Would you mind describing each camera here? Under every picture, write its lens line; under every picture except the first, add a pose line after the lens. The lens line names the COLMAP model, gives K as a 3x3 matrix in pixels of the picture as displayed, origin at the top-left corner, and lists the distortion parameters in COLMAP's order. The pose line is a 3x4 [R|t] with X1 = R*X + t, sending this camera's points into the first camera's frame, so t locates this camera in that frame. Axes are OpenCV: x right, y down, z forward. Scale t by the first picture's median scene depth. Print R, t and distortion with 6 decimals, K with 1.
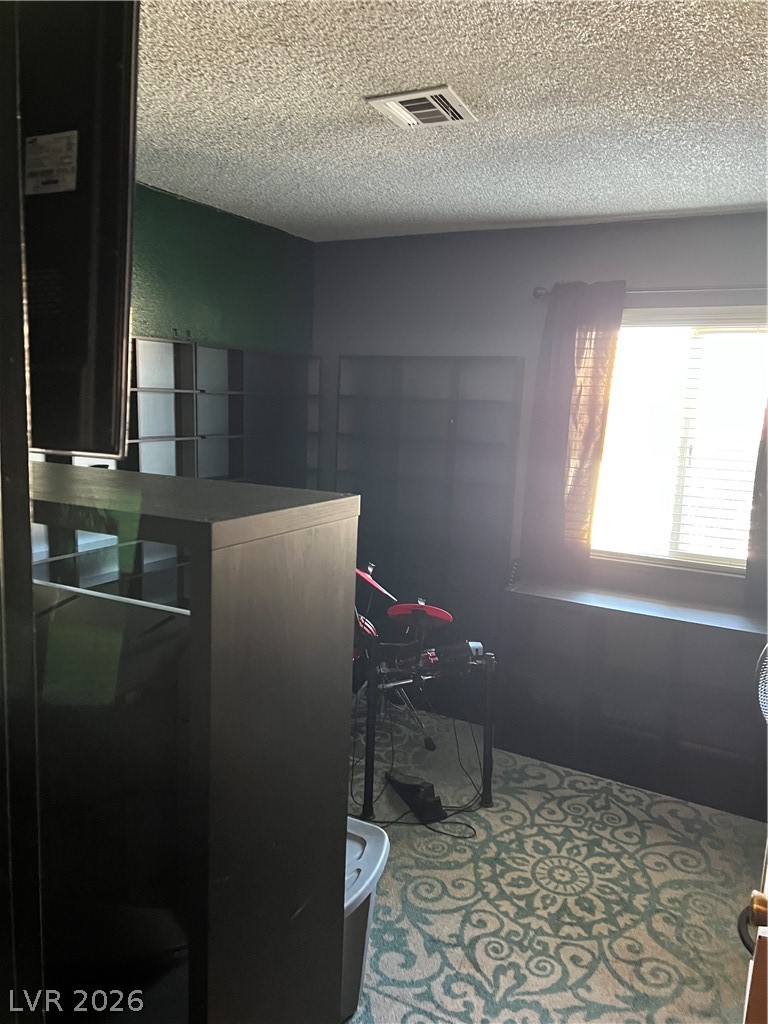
lens RADIAL K [[770.0, 0, 378.9], [0, 770.0, 512.7], [0, 0, 1]] dist [0.038961, -0.043893]
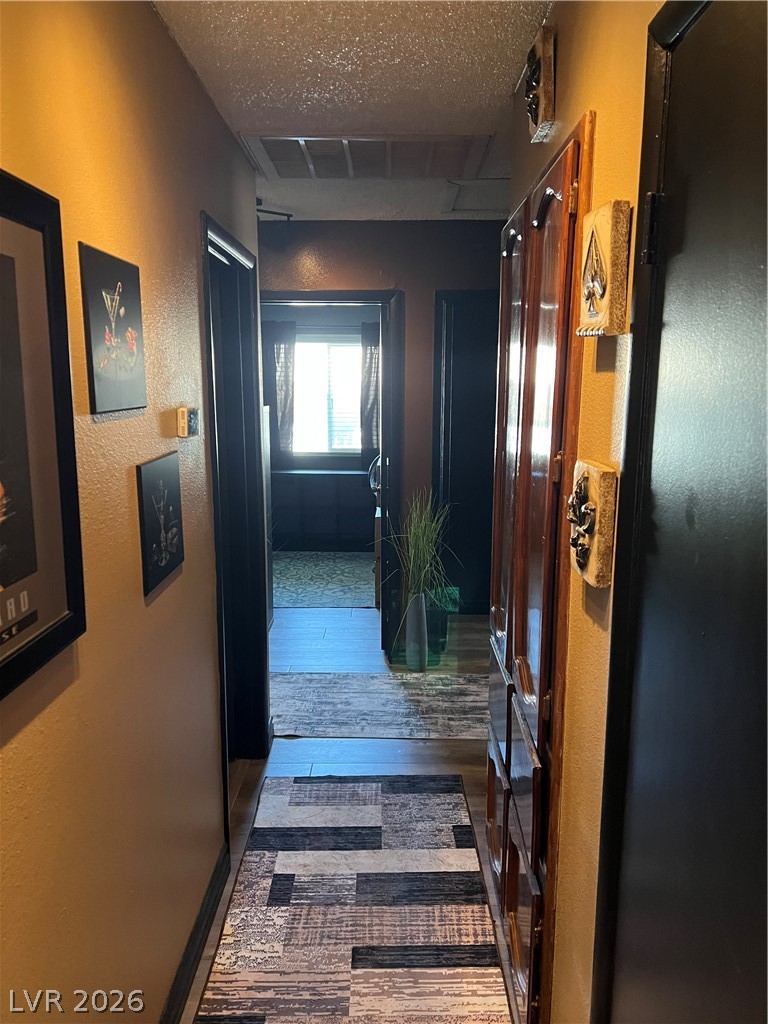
lens RADIAL K [[770.0, 0, 379.4], [0, 770.0, 517.0], [0, 0, 1]] dist [0.038961, -0.043893]
pose [[0.883554, -0.119118, 0.452927, -0.636537], [0.102268, 0.992847, 0.061614, 0.159688], [-0.457026, -0.008120, 0.889416, -1.253213]]
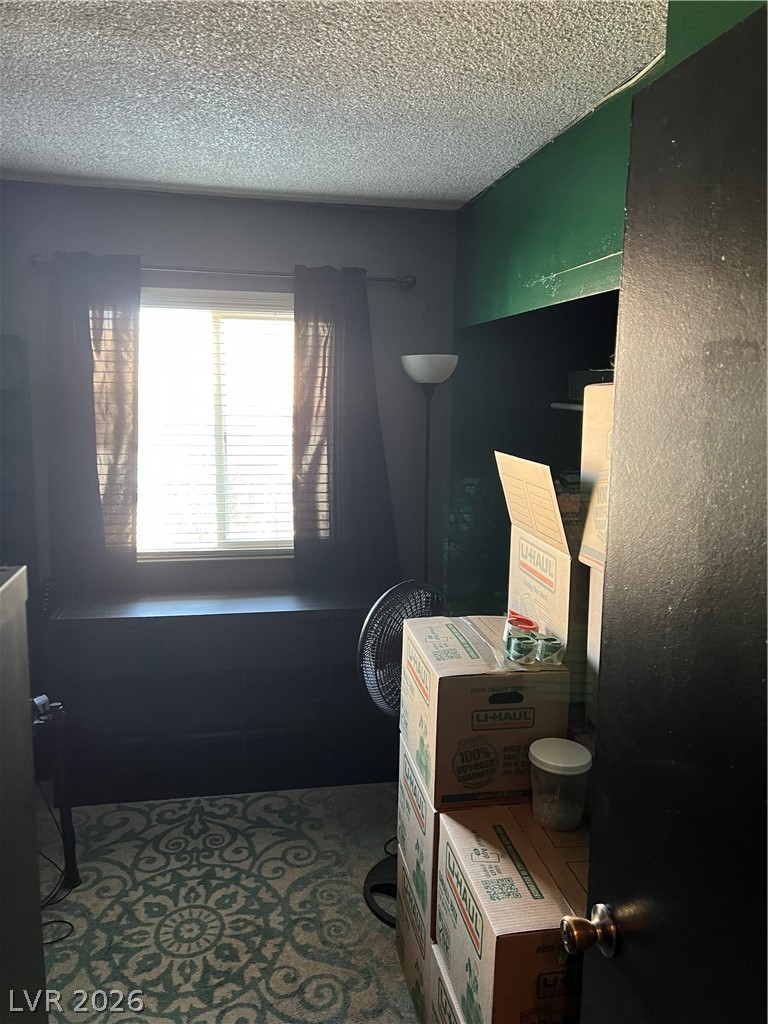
lens RADIAL K [[770.0, 0, 389.1], [0, 770.0, 504.7], [0, 0, 1]] dist [0.038961, -0.043893]
pose [[0.766144, -0.118096, 0.631725, -0.085843], [0.109554, 0.992583, 0.052690, -0.032531], [-0.633262, 0.028840, 0.773400, 0.153444]]
